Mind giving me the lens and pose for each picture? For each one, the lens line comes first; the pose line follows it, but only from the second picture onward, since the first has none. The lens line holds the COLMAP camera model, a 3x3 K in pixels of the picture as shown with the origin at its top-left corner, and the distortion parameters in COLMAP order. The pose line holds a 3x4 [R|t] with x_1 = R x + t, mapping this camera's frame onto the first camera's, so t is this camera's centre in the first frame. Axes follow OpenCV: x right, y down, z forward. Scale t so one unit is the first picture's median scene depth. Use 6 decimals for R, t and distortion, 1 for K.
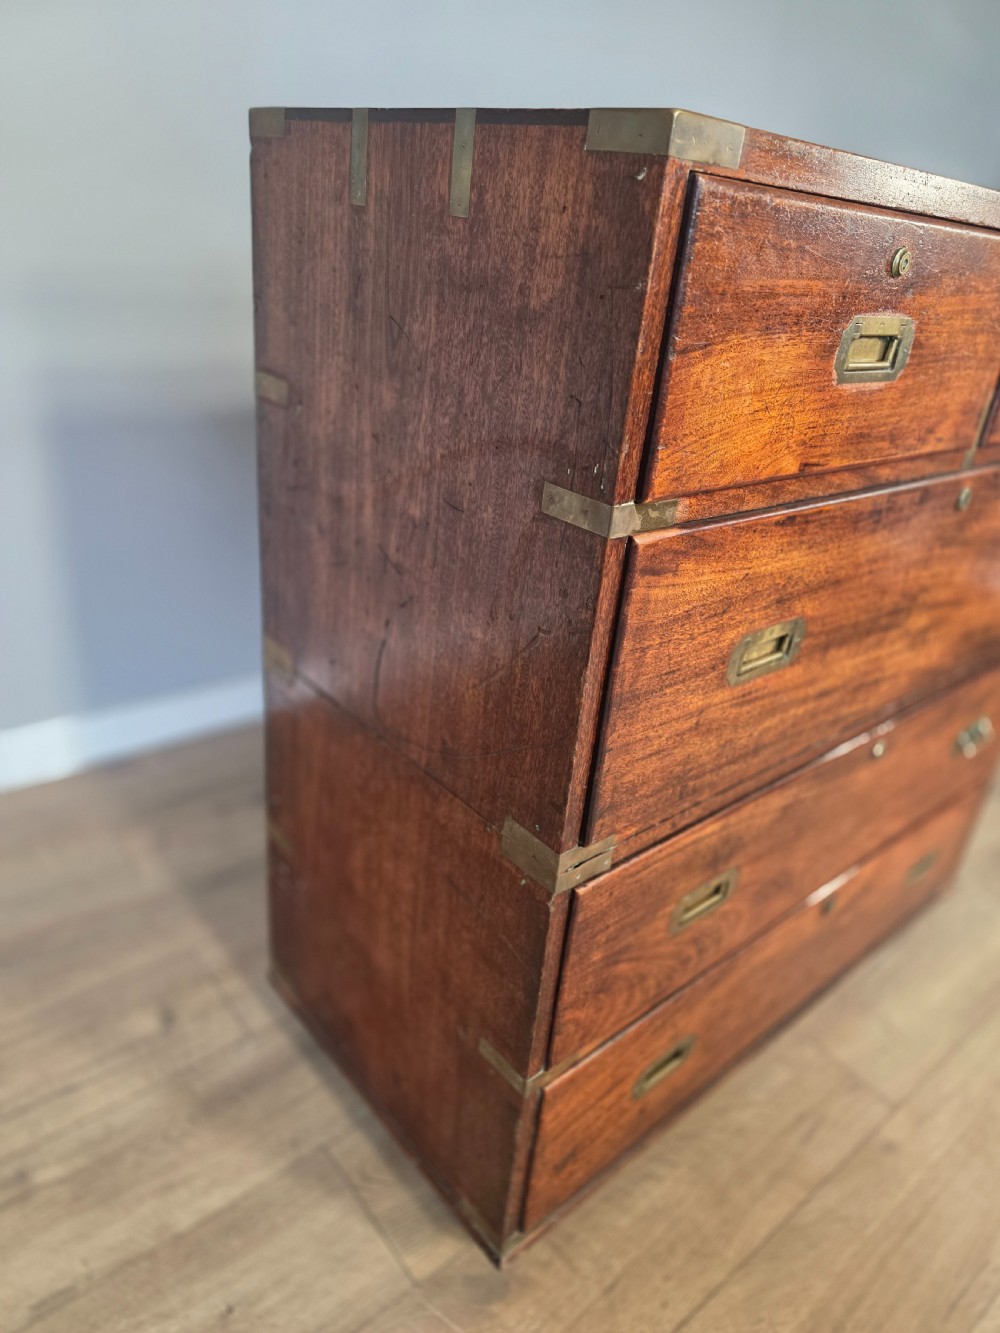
lens RADIAL K [[911.9, 0, 501.8], [0, 911.9, 692.9], [0, 0, 1]] dist [-0.000088, -0.000628]
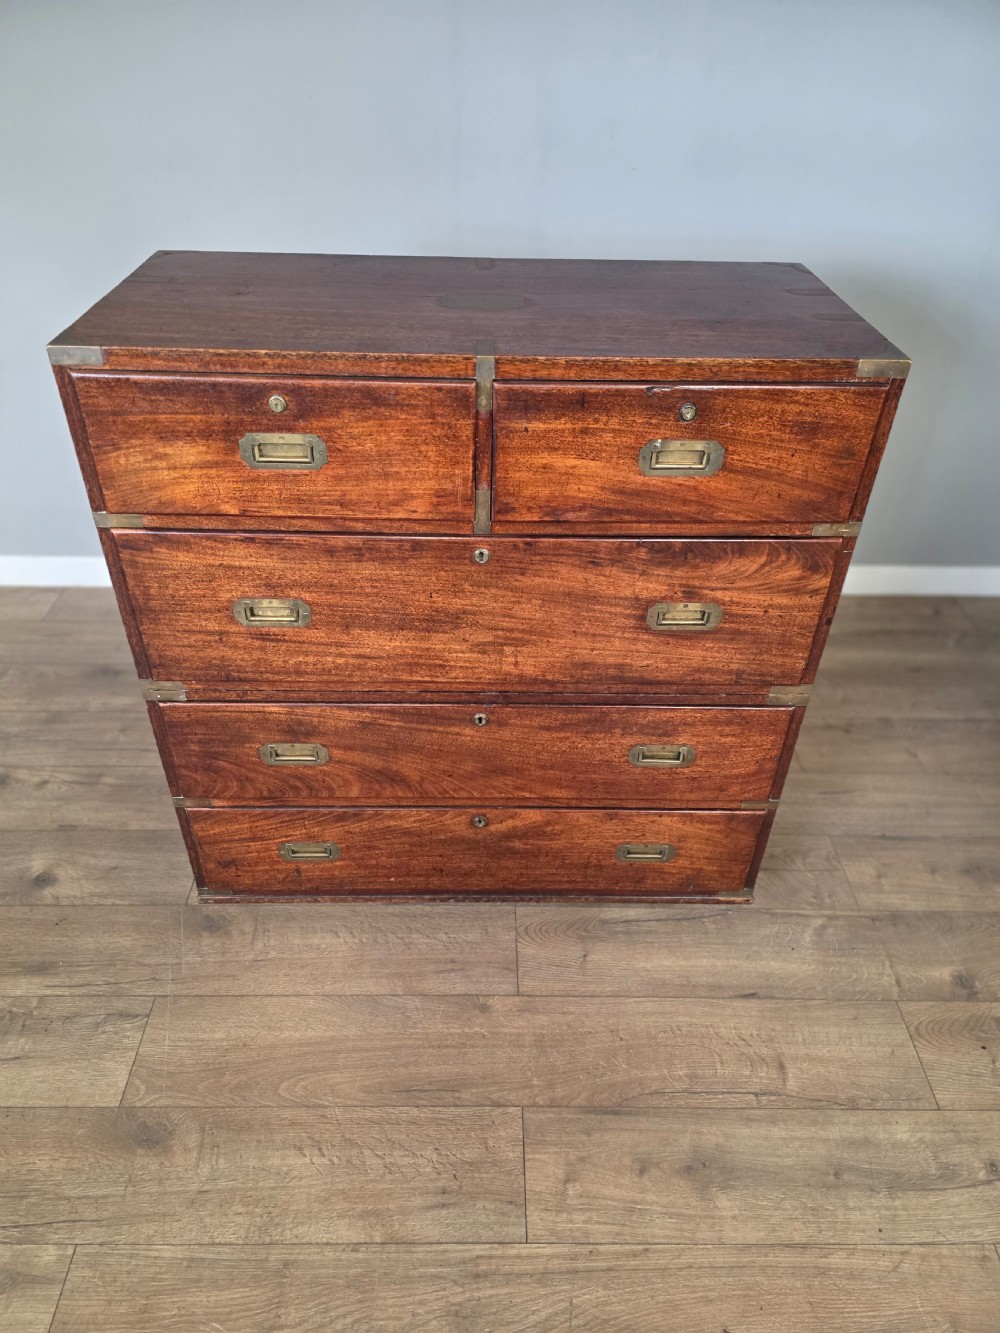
lens RADIAL K [[906.7, 0, 498.5], [0, 906.7, 686.7], [0, 0, 1]] dist [0.075266, -0.089442]
pose [[0.766659, 0.330760, -0.550302, 1.811150], [-0.253146, 0.943383, 0.214351, -0.439235], [0.590044, -0.025027, 0.806983, -0.125683]]
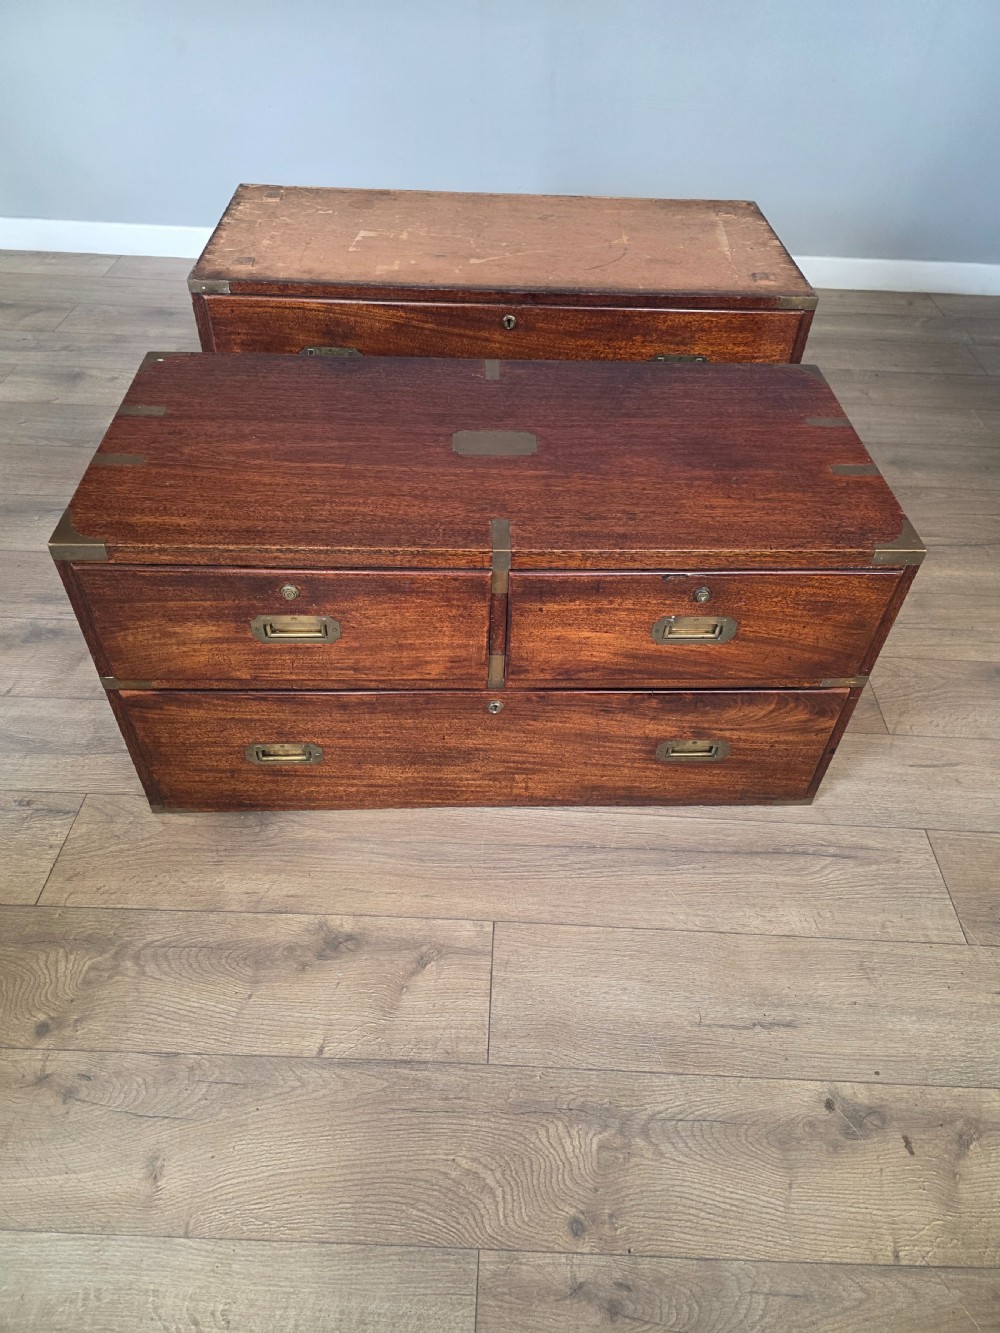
lens RADIAL K [[904.3, 0, 517.4], [0, 904.3, 652.6], [0, 0, 1]] dist [0.078450, -0.102974]
pose [[0.785797, 0.384863, -0.484152, 1.568623], [-0.259600, 0.915750, 0.306609, -0.966336], [0.561365, -0.115247, 0.819504, -0.123818]]
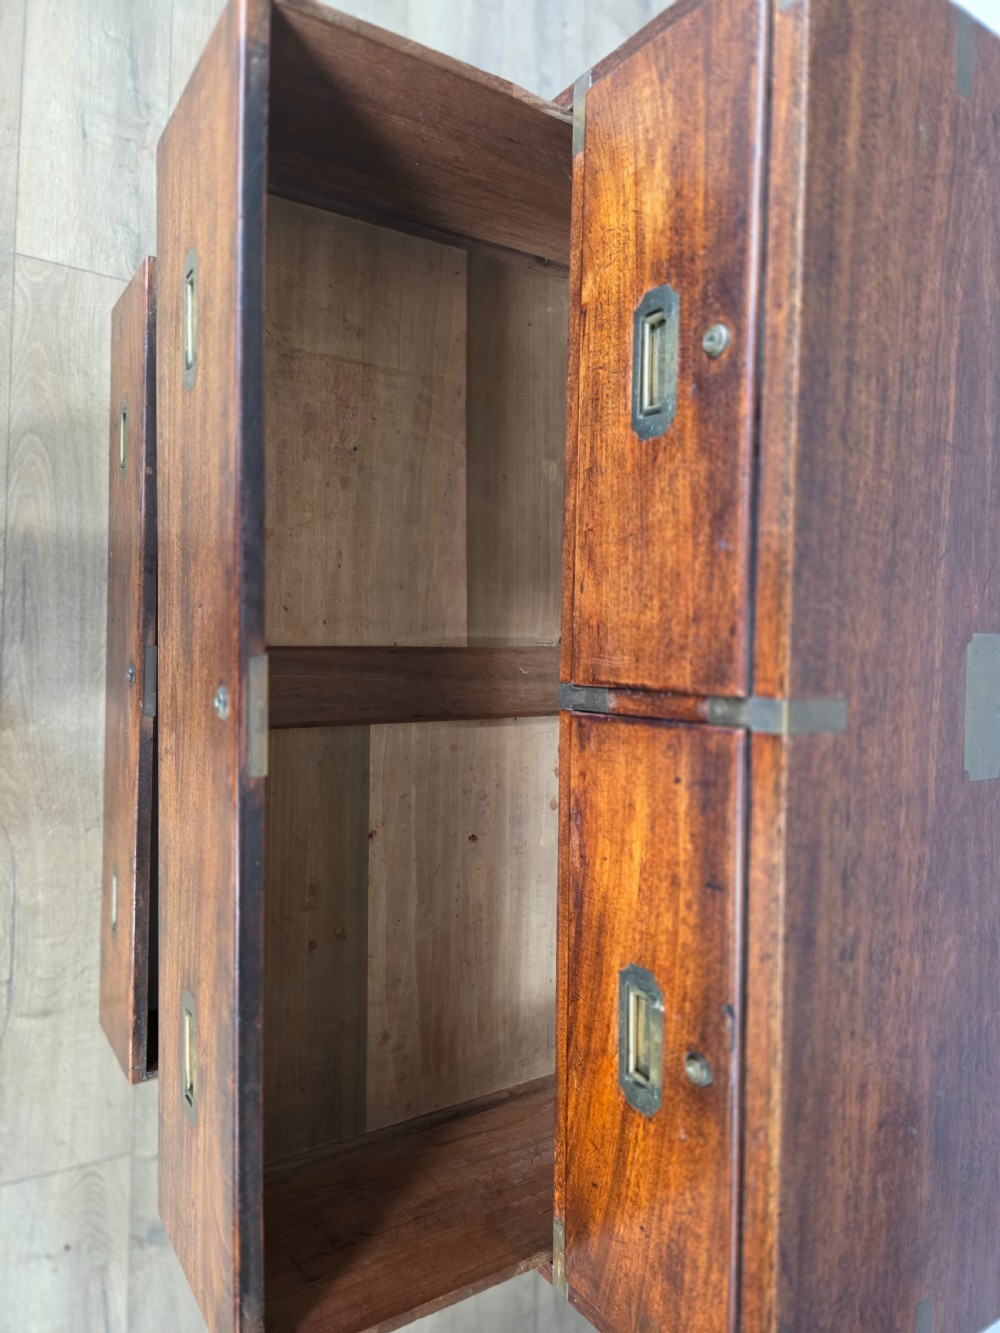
lens RADIAL K [[906.5, 0, 513.7], [0, 906.5, 677.6], [0, 0, 1]] dist [0.062083, -0.070253]
pose [[-0.497302, 0.758291, -0.421528, 1.177123], [-0.827383, -0.268344, 0.493386, -0.842639], [0.261015, 0.594126, 0.760845, 0.429716]]
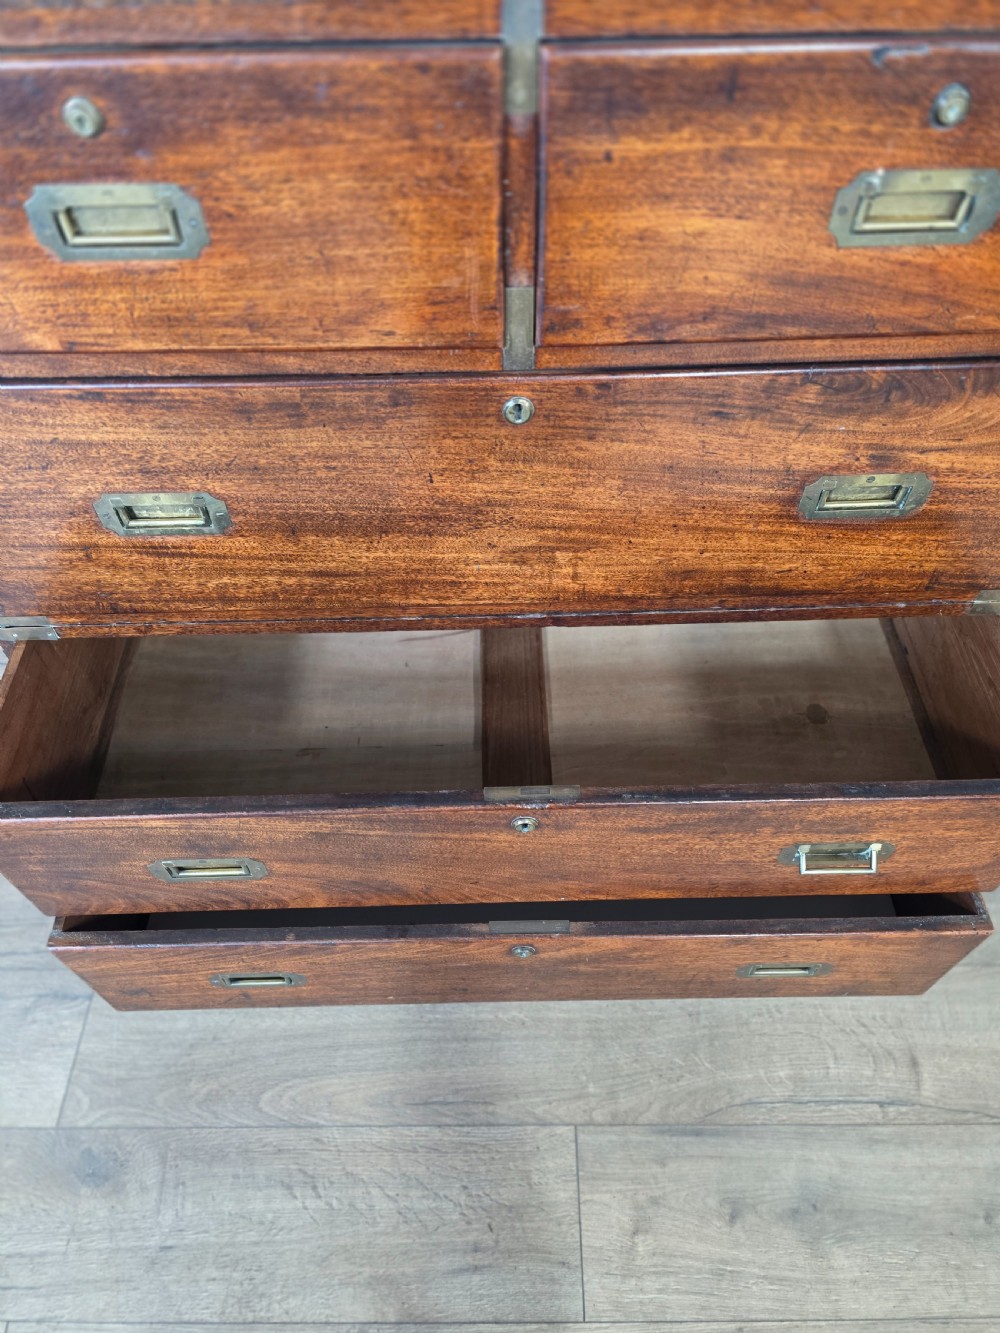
lens RADIAL K [[905.1, 0, 508.2], [0, 905.1, 669.3], [0, 0, 1]] dist [0.062363, -0.073416]
pose [[0.773056, 0.435243, -0.461463, 1.272595], [-0.222976, 0.867496, 0.444671, -0.485703], [0.593857, -0.240860, 0.767672, 0.486572]]
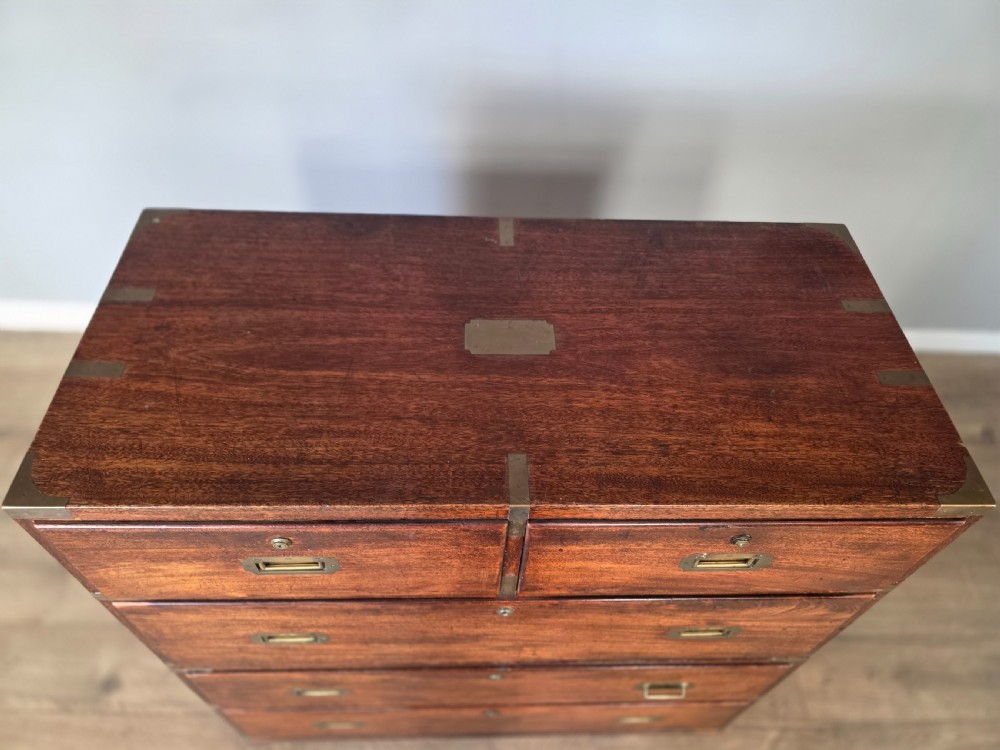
lens RADIAL K [[683.3, 0, 503.9], [0, 683.3, 370.4], [0, 0, 1]] dist [0.050113, -0.066782]
pose [[0.776411, 0.446783, -0.444489, 1.066092], [-0.271006, 0.873433, 0.404561, -1.238894], [0.568983, -0.193646, 0.799224, 0.365739]]
